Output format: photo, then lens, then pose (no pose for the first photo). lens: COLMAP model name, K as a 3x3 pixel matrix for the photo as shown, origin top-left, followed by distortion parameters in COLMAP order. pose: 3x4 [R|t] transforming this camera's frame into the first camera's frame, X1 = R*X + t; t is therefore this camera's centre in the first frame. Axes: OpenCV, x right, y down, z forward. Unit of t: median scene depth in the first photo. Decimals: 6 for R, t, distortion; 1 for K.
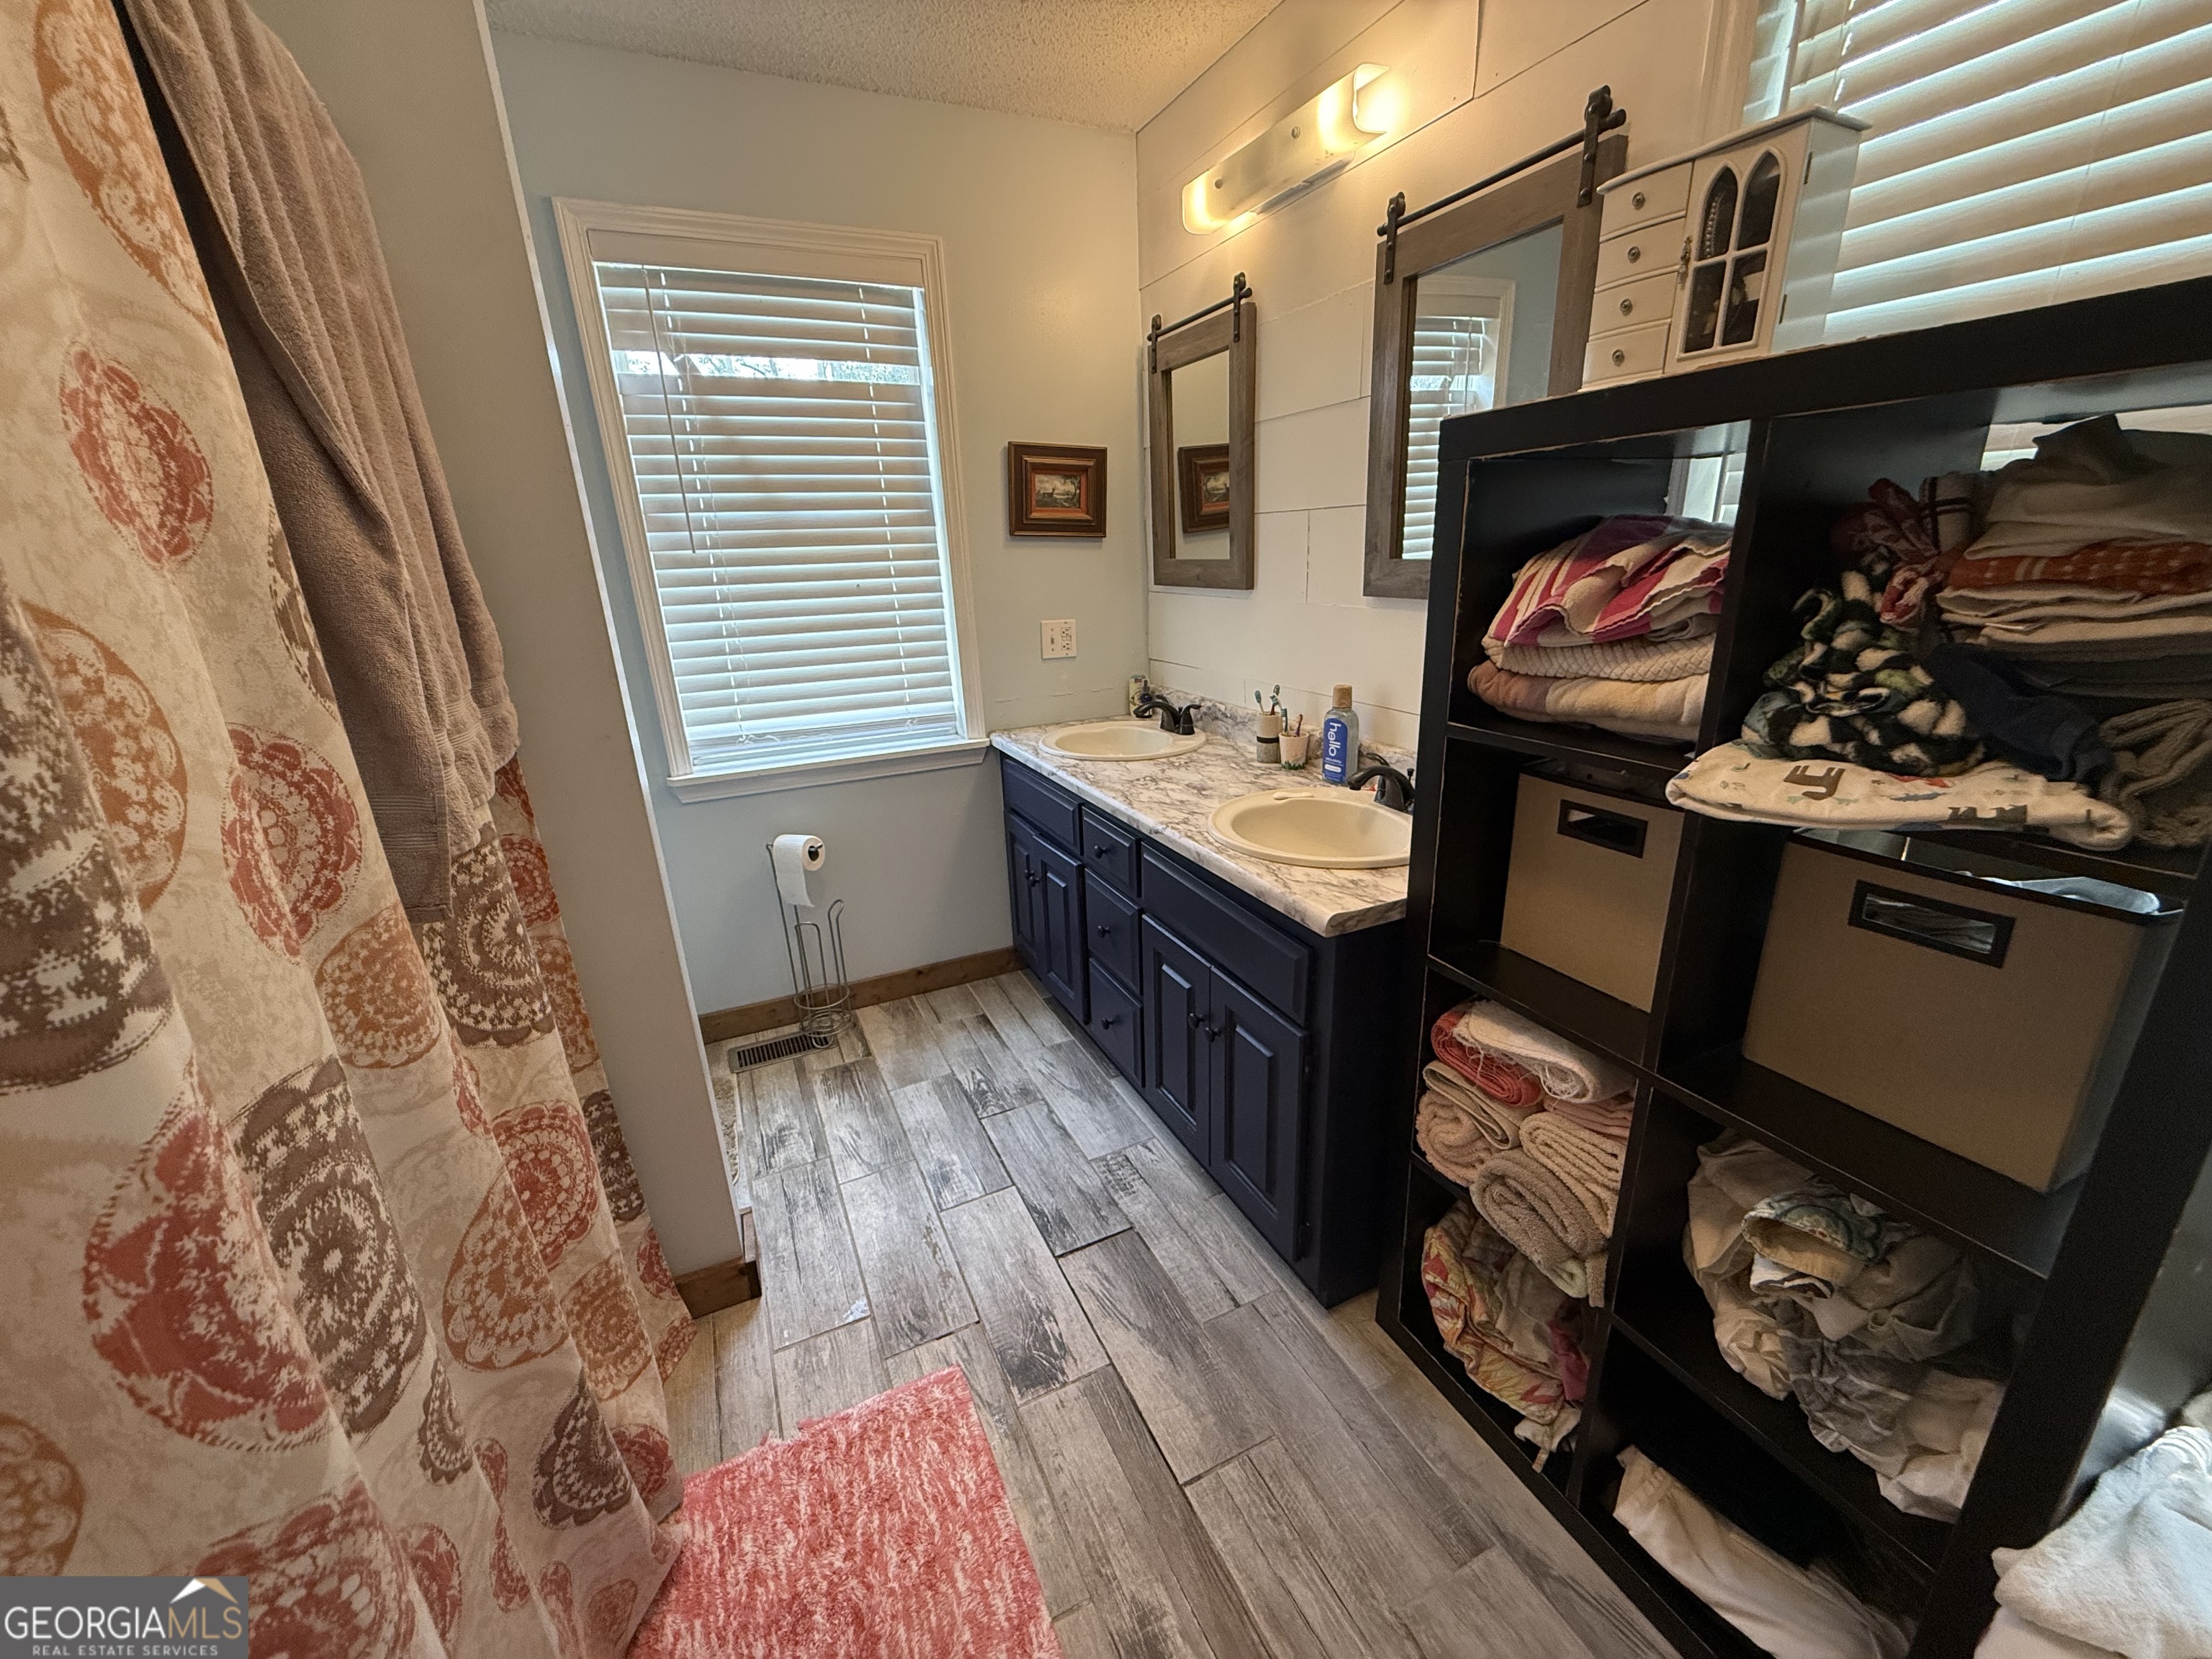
lens RADIAL K [[882.8, 0, 1103.3], [0, 882.8, 830.8], [0, 0, 1]] dist [0.000513, -0.000146]
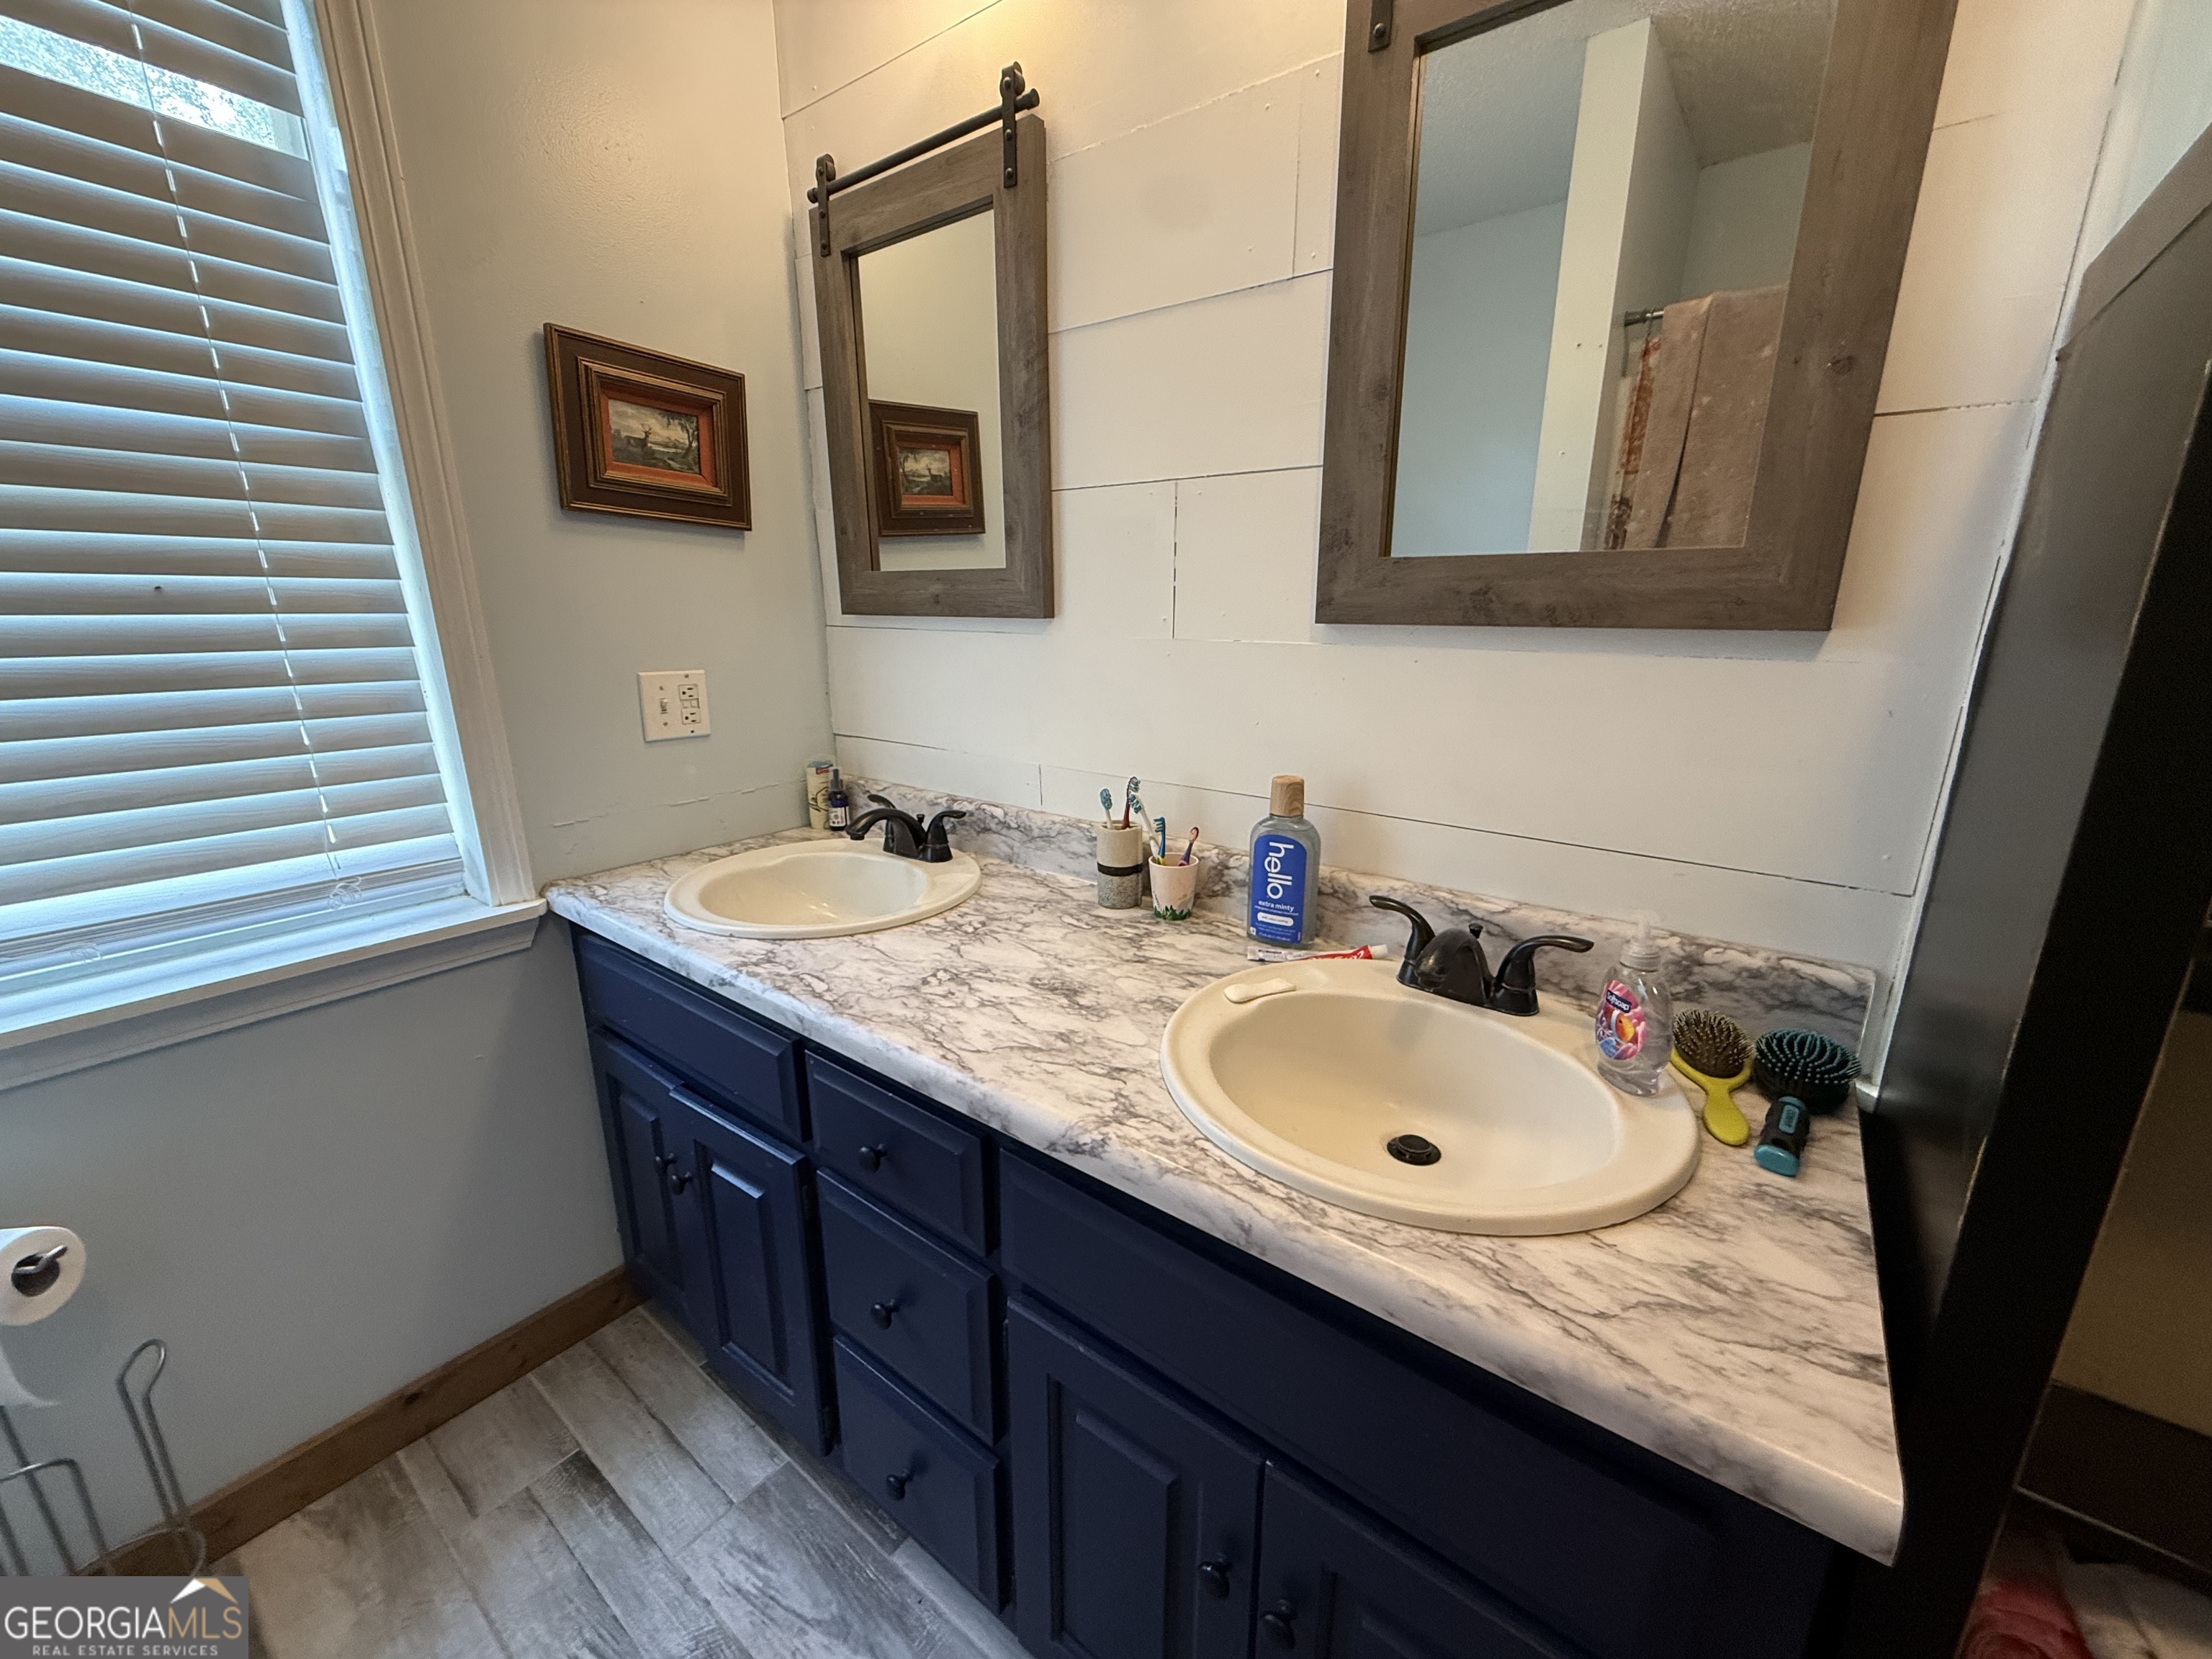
lens RADIAL K [[882.8, 0, 1103.3], [0, 882.8, 830.8], [0, 0, 1]] dist [0.000513, -0.000146]
pose [[0.886716, -0.081176, 0.455133, -0.079099], [0.111301, 0.992992, -0.039735, -0.096654], [-0.448718, 0.085890, 0.889536, 0.437884]]
